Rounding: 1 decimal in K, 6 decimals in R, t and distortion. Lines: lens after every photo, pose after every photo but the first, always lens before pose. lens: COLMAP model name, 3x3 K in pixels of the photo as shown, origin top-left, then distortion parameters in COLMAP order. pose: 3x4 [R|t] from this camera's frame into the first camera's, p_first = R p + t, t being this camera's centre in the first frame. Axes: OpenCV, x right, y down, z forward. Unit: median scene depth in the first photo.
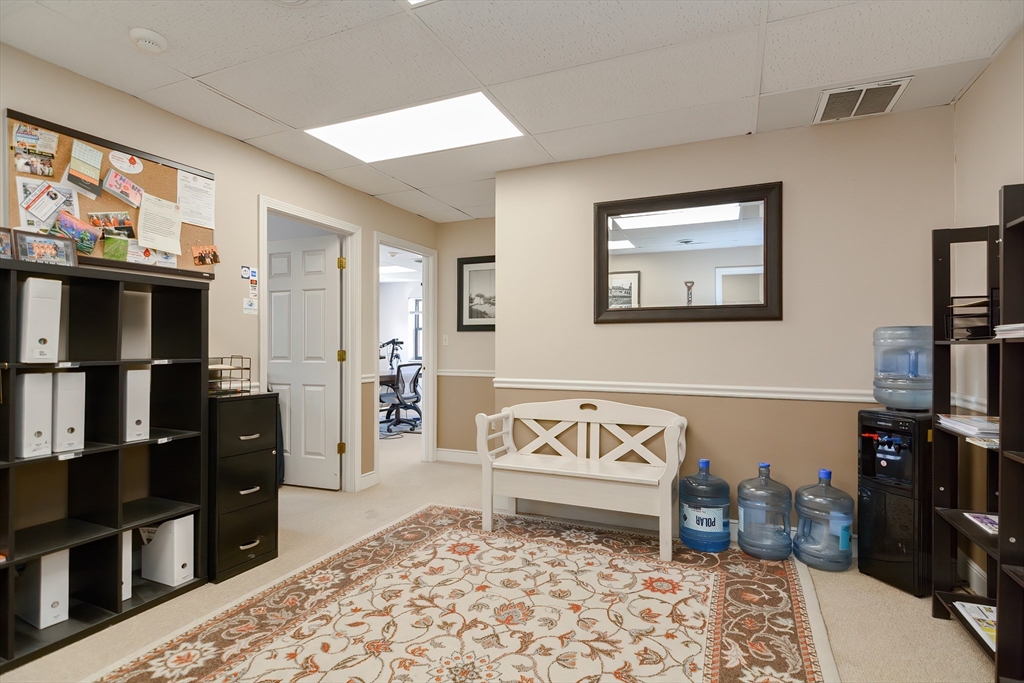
lens RADIAL K [[503.5, 0, 508.2], [0, 503.5, 343.1], [0, 0, 1]] dist [0.003992, -0.005852]
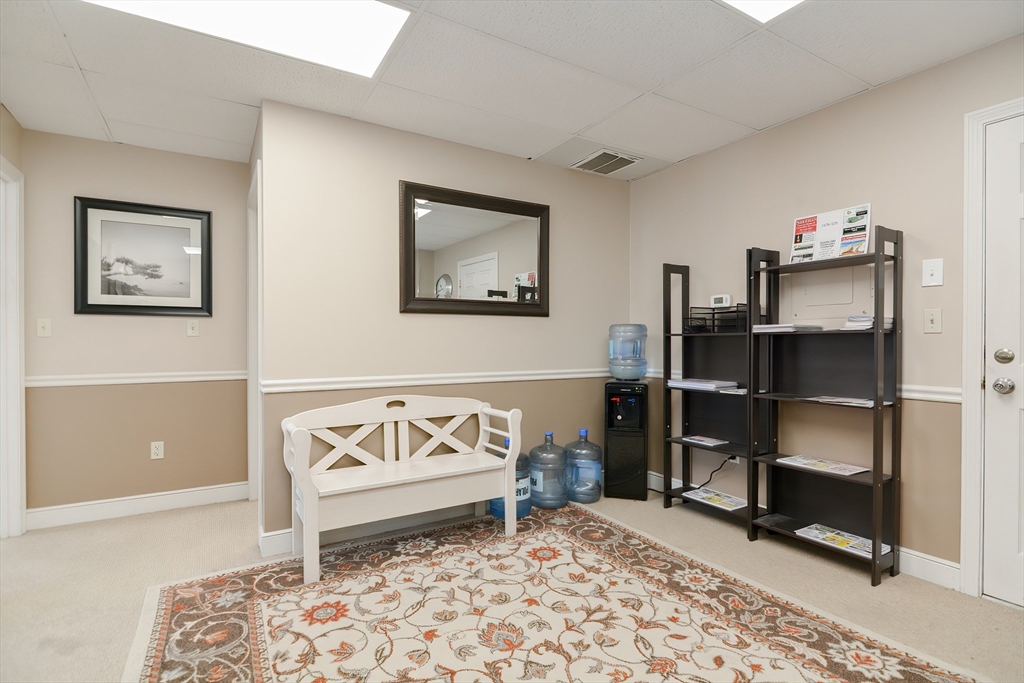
lens RADIAL K [[503.5, 0, 504.2], [0, 503.5, 340.6], [0, 0, 1]] dist [0.003992, -0.005852]
pose [[0.576215, -0.004263, 0.817287, -0.543127], [-0.004263, 0.999957, 0.008222, 0.004864], [-0.817287, -0.008222, 0.576172, 0.370598]]
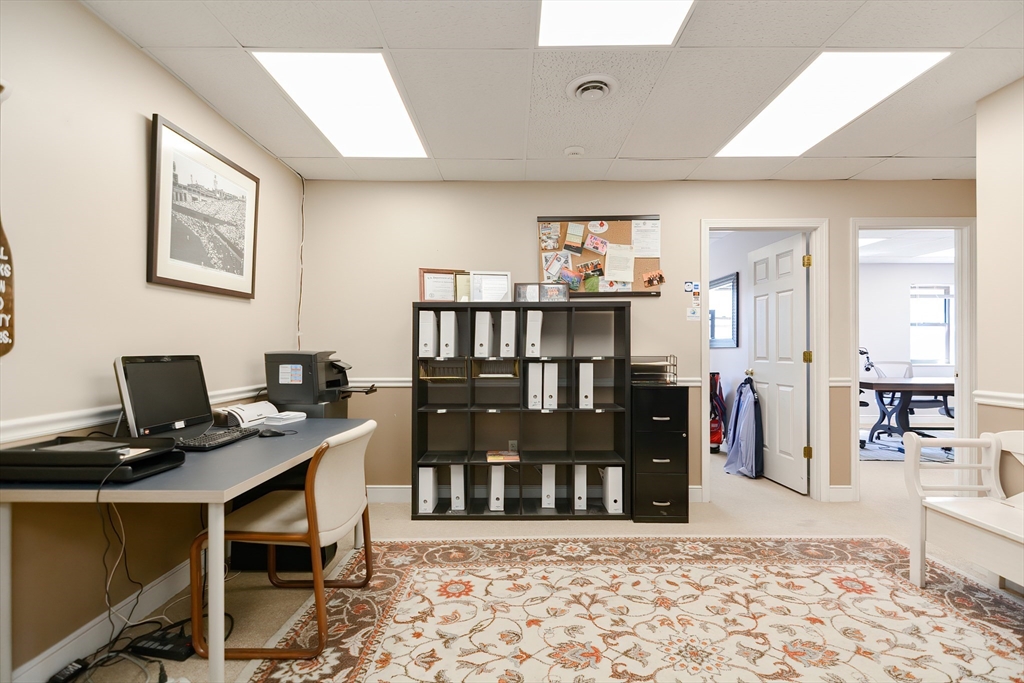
lens RADIAL K [[503.5, 0, 521.3], [0, 503.5, 347.1], [0, 0, 1]] dist [0.003992, -0.005852]
pose [[0.399405, -0.006064, -0.916754, 0.476262], [0.010273, 0.999945, -0.002139, 0.004495], [0.916717, -0.008563, 0.399446, 0.158461]]
